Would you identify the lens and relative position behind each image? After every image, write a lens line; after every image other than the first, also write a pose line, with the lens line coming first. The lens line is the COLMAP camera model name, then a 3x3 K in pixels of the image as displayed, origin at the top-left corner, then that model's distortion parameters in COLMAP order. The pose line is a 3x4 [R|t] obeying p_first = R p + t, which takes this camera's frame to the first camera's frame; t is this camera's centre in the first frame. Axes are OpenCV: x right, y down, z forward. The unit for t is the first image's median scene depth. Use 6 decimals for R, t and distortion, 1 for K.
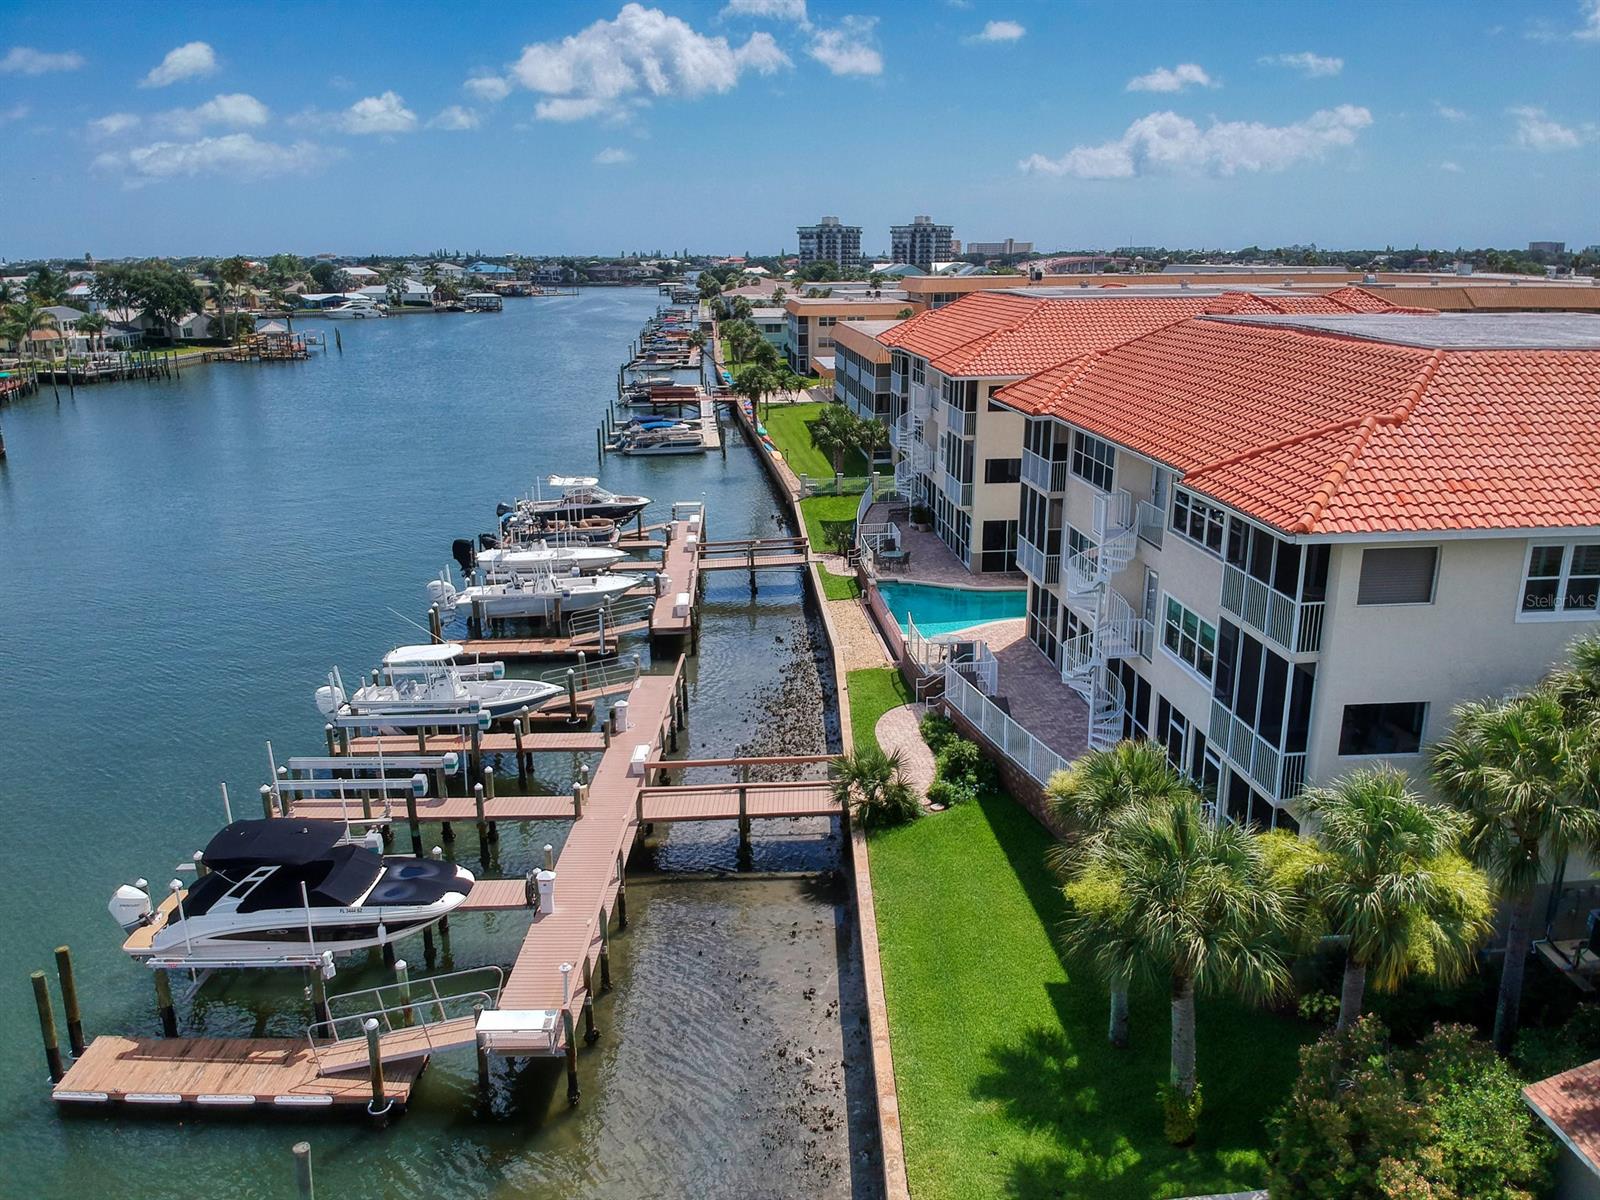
lens RADIAL K [[1193.8, 0, 801.0], [0, 1193.8, 619.8], [0, 0, 1]] dist [0.103328, -0.182970]
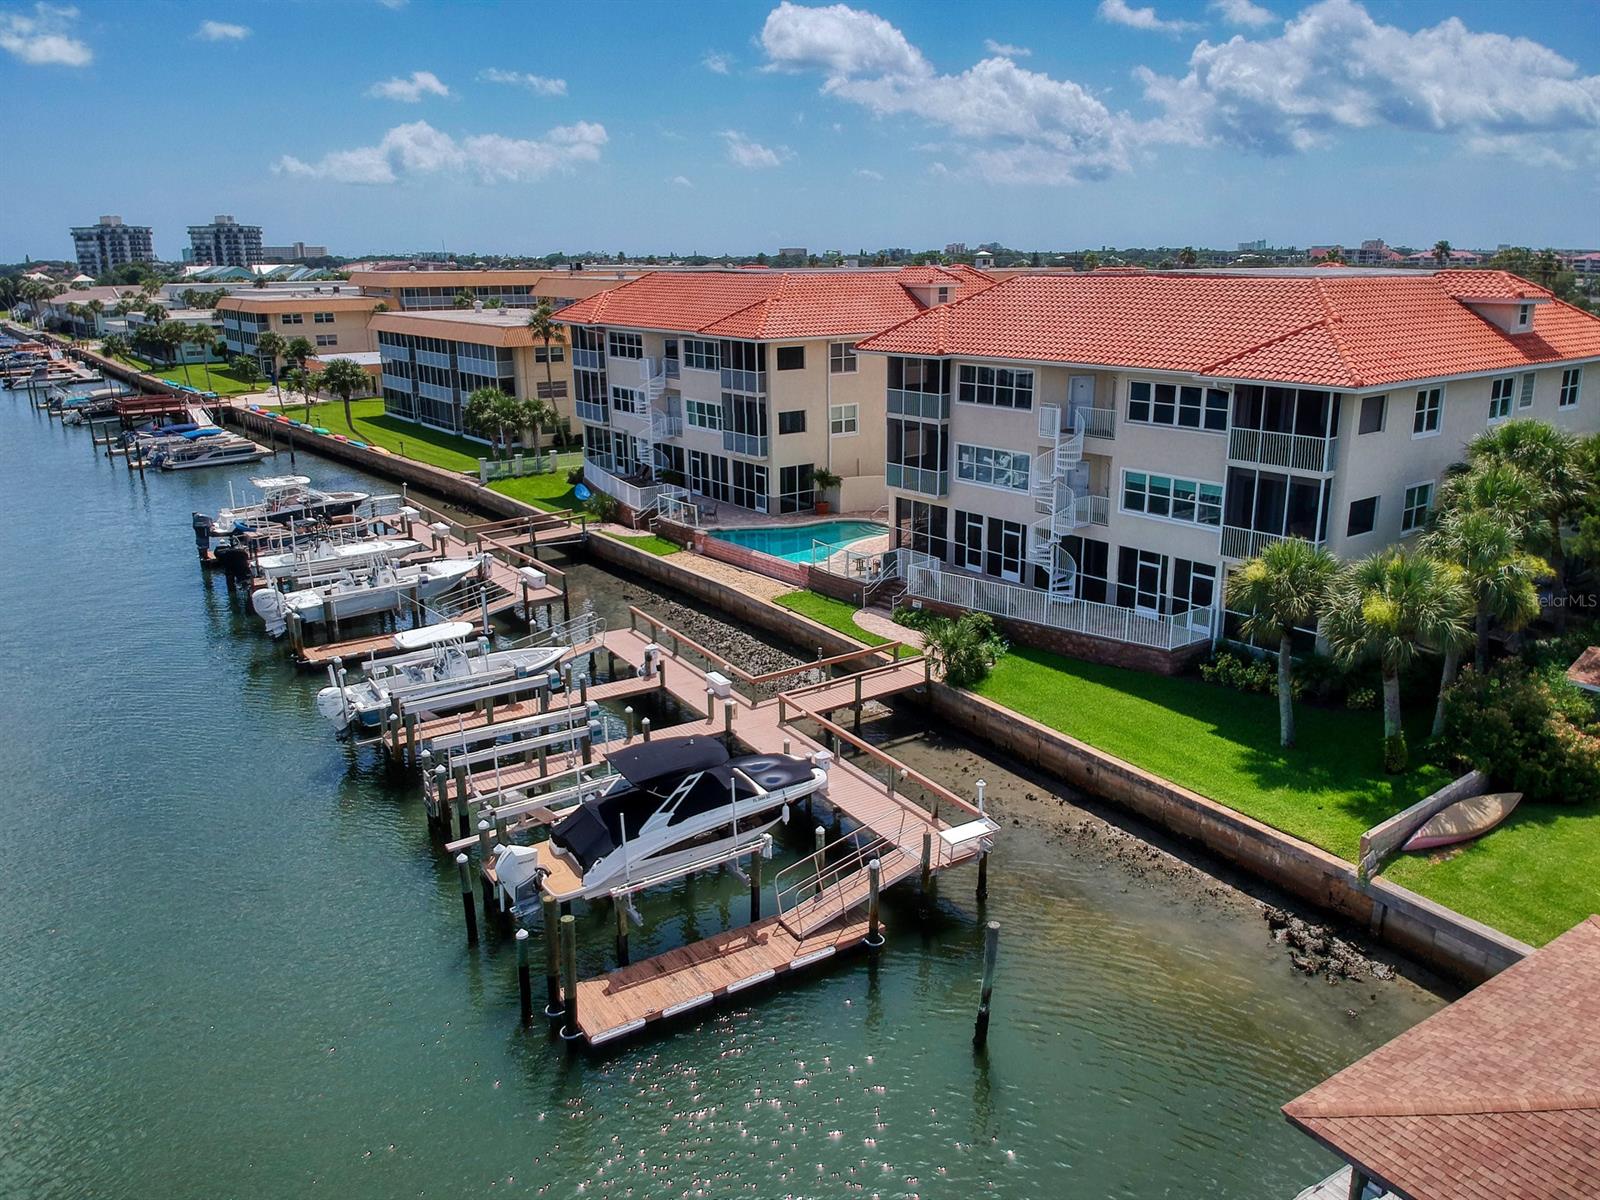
lens RADIAL K [[1203.5, 0, 835.0], [0, 1203.5, 600.6], [0, 0, 1]] dist [0.103398, -0.179463]
pose [[0.834812, -0.149161, 0.529943, -0.584426], [0.161275, 0.986626, 0.023648, 0.031940], [-0.526383, 0.065724, 0.847704, 0.016096]]
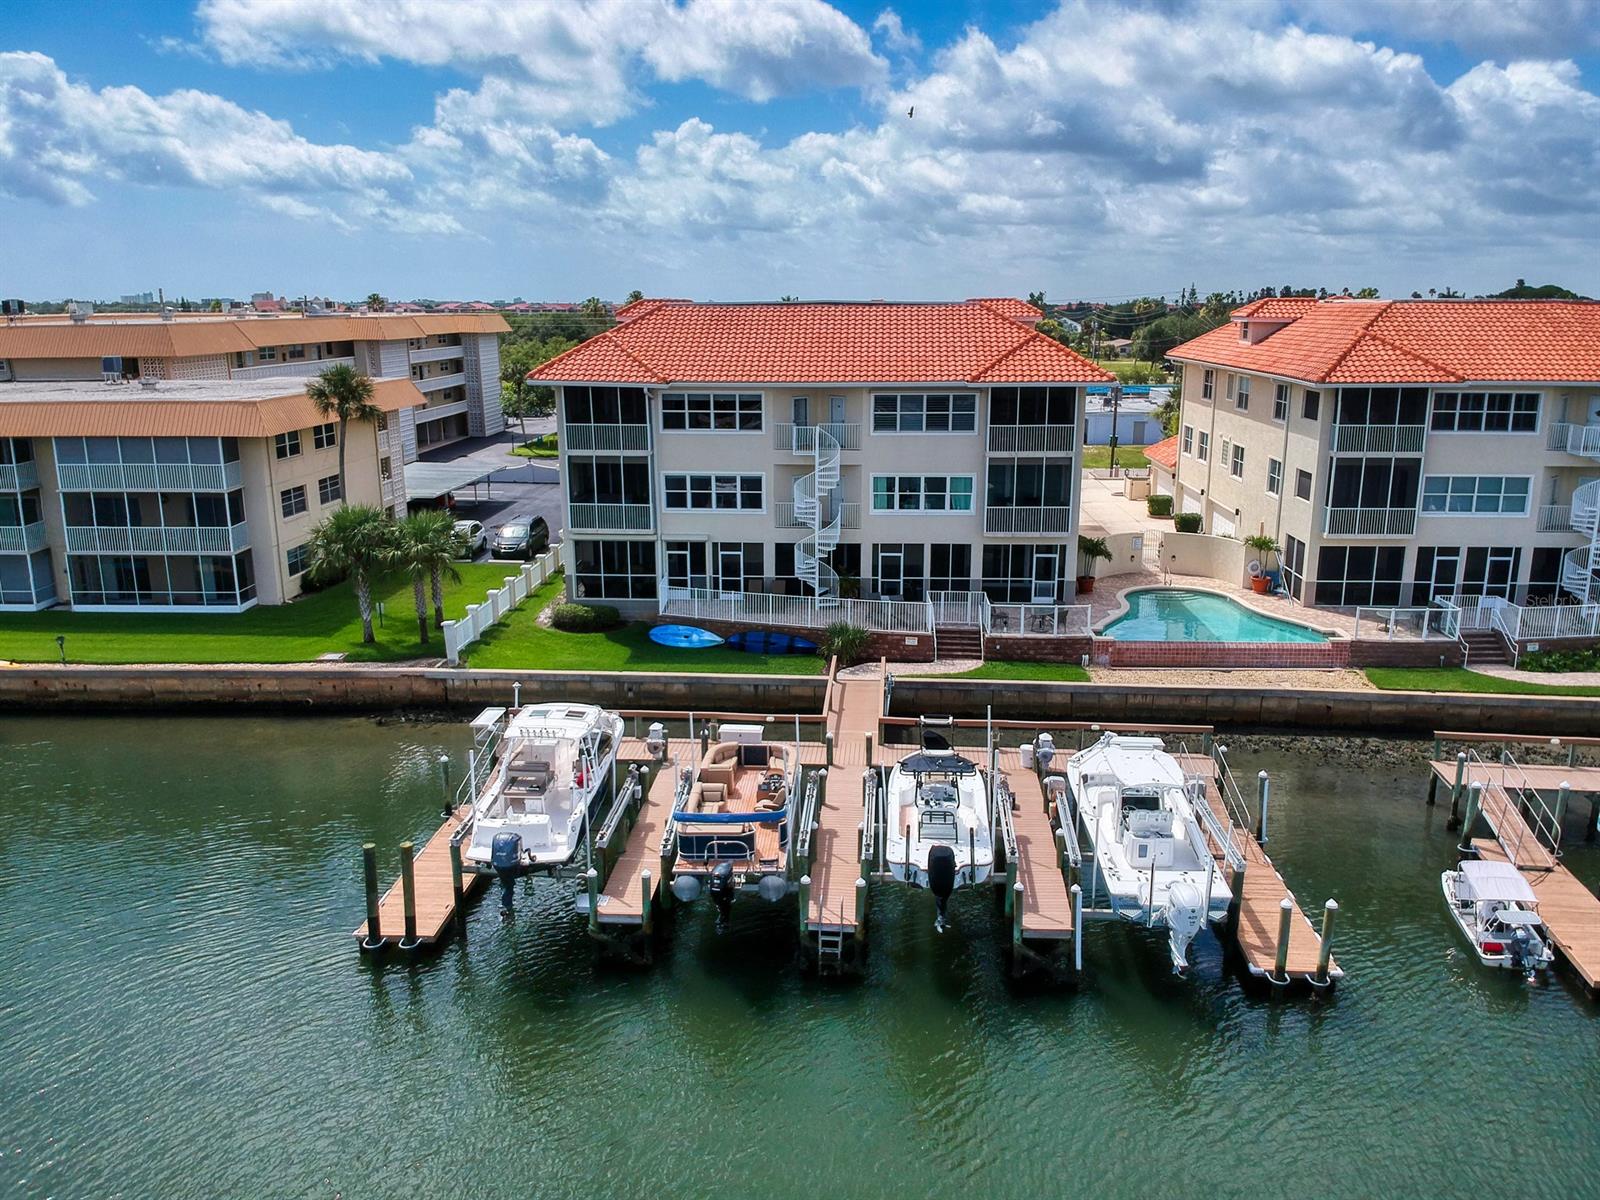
lens RADIAL K [[1151.7, 0, 779.8], [0, 1151.7, 598.5], [0, 0, 1]] dist [0.091412, -0.169441]
pose [[0.130744, -0.225694, 0.965385, -0.992919], [0.292268, 0.939244, 0.180000, -0.359762], [-0.947357, 0.258618, 0.188764, 1.434670]]
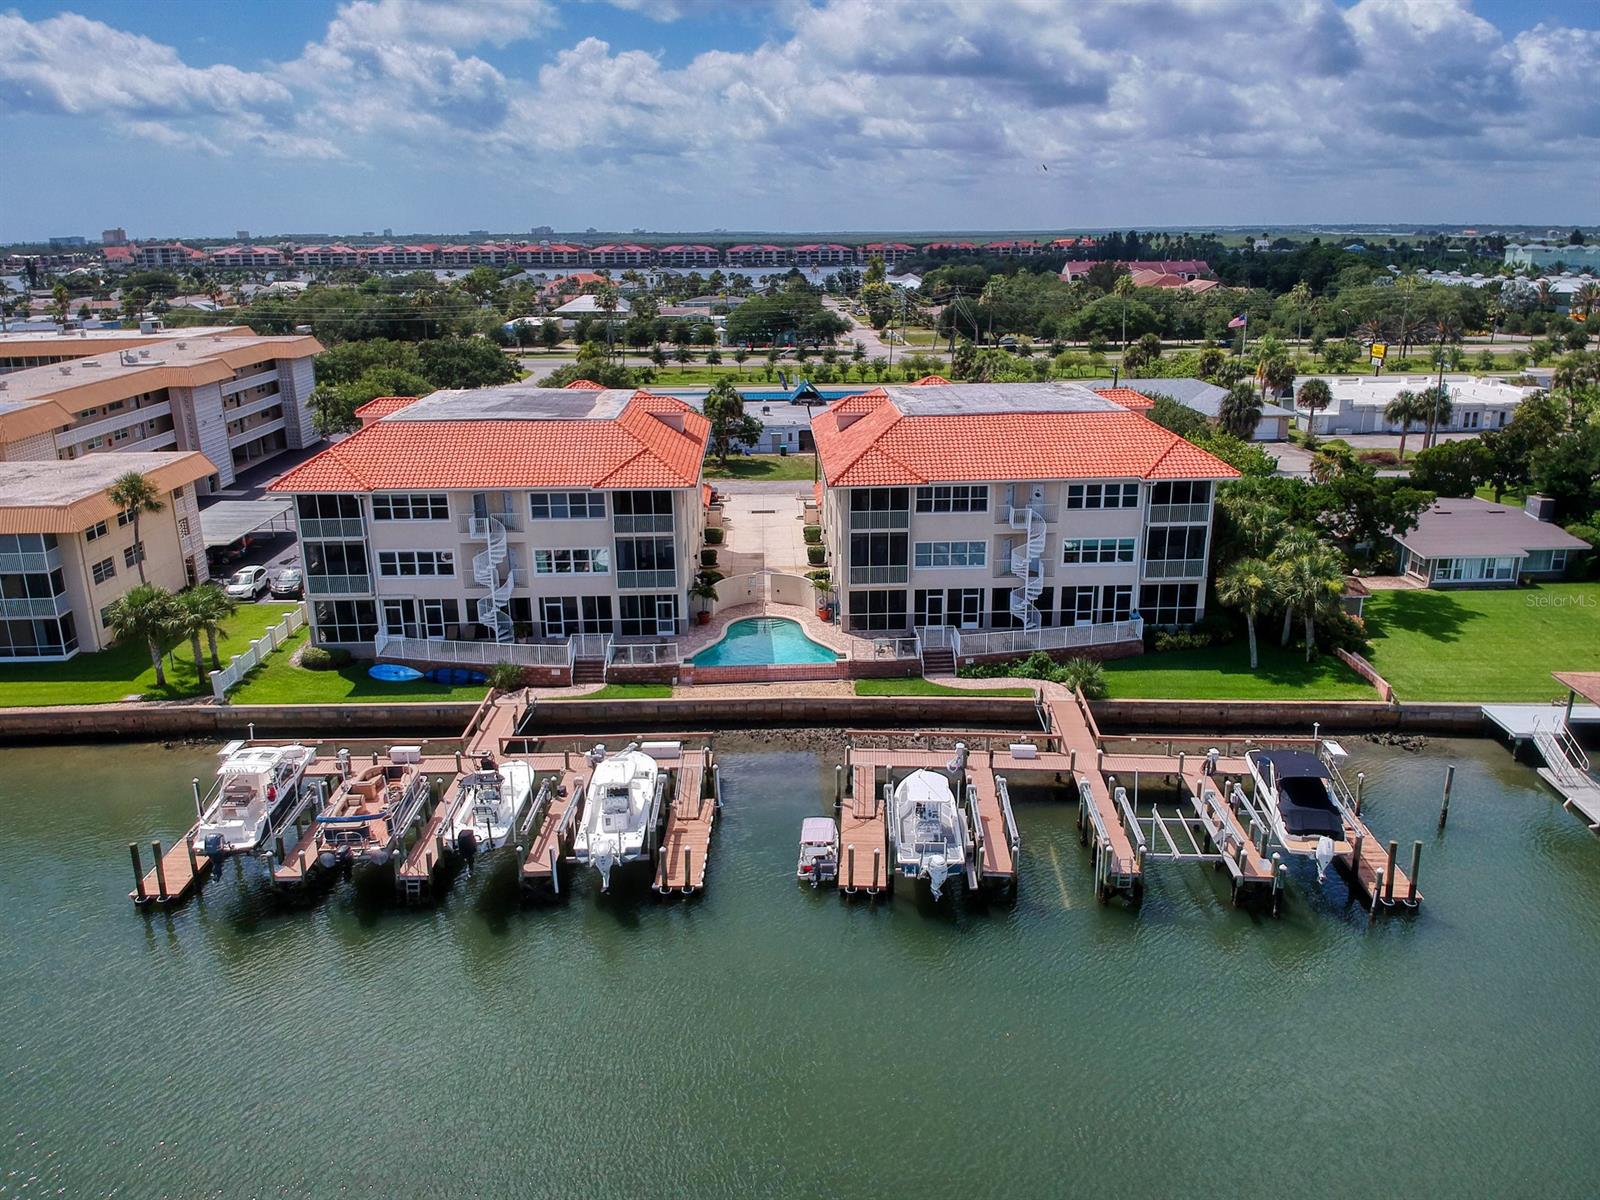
lens RADIAL K [[1168.3, 0, 800.0], [0, 1168.3, 600.0], [0, 0, 1]] dist [0.088765, -0.168055]
pose [[0.031599, -0.290722, 0.956286, -1.418810], [0.297609, 0.916103, 0.268672, -0.507997], [-0.954165, 0.276109, 0.115469, 1.004690]]
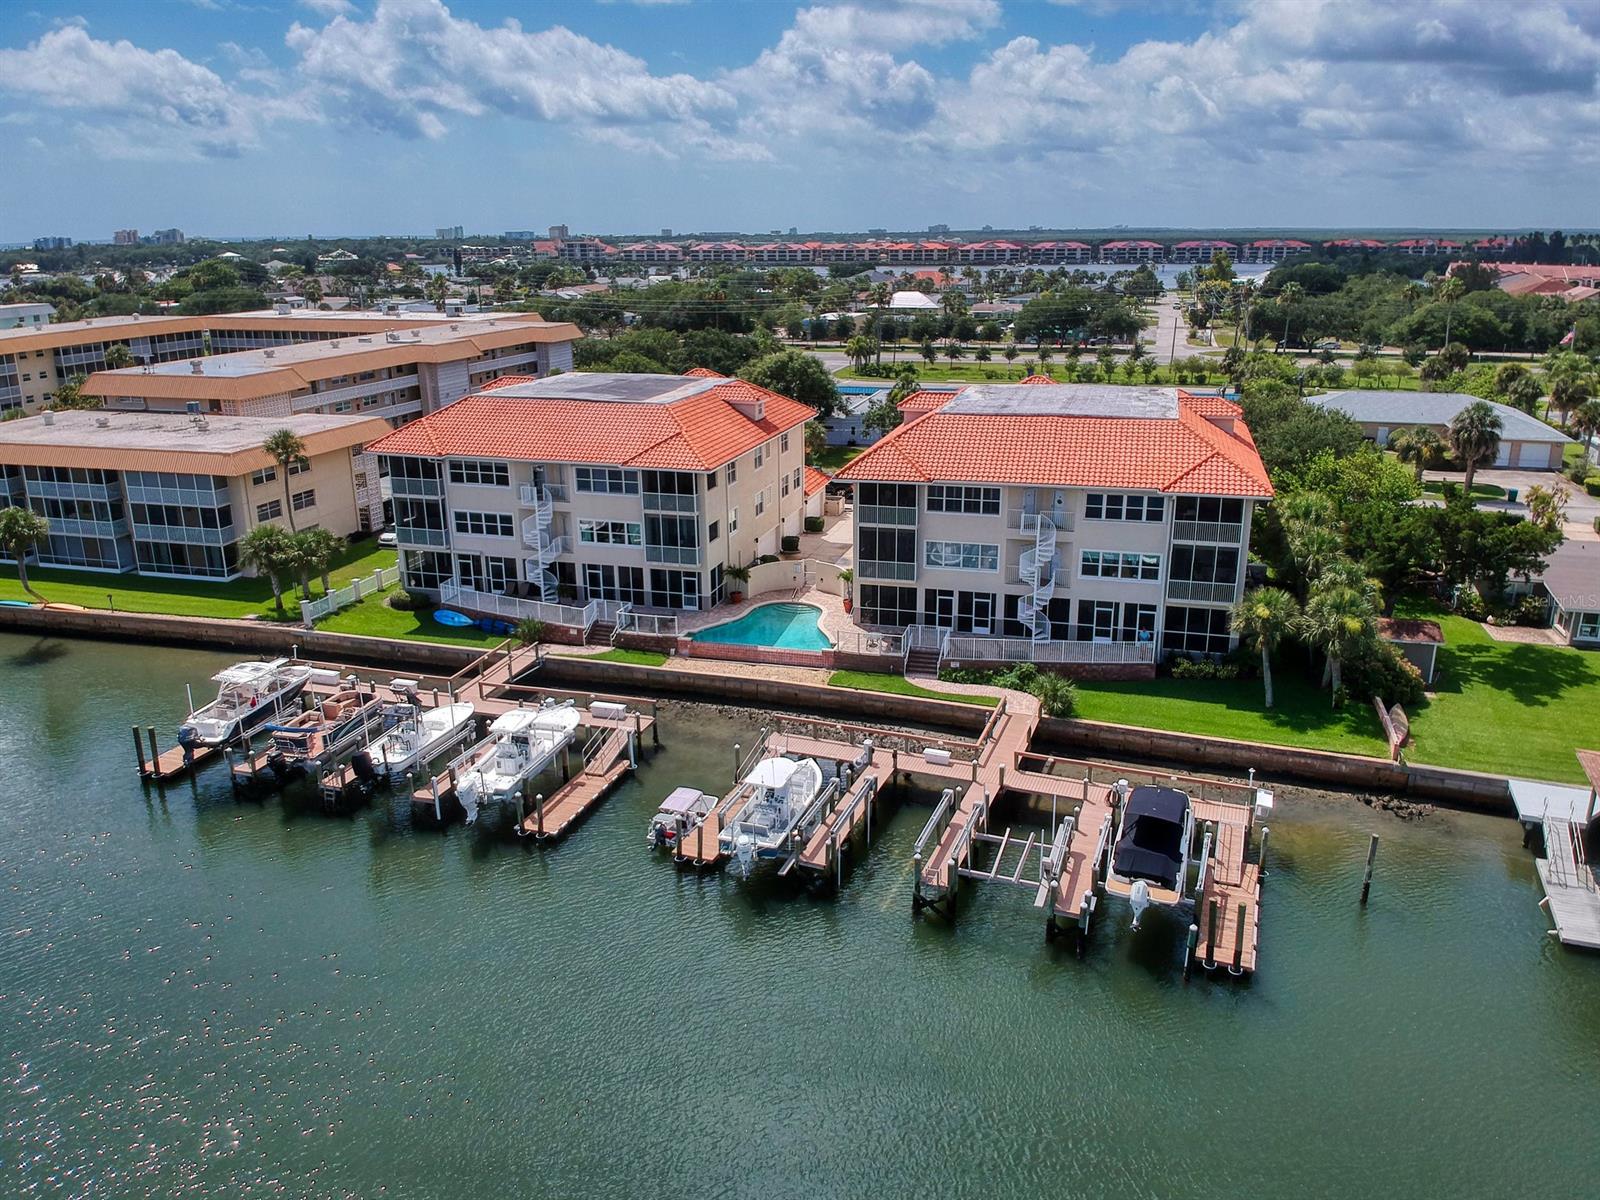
lens RADIAL K [[1163.4, 0, 819.3], [0, 1163.4, 603.4], [0, 0, 1]] dist [0.081129, -0.161358]
pose [[0.342116, -0.278408, 0.897466, -1.348823], [0.277251, 0.942486, 0.186686, -0.350248], [-0.897824, 0.184956, 0.399628, 0.505586]]
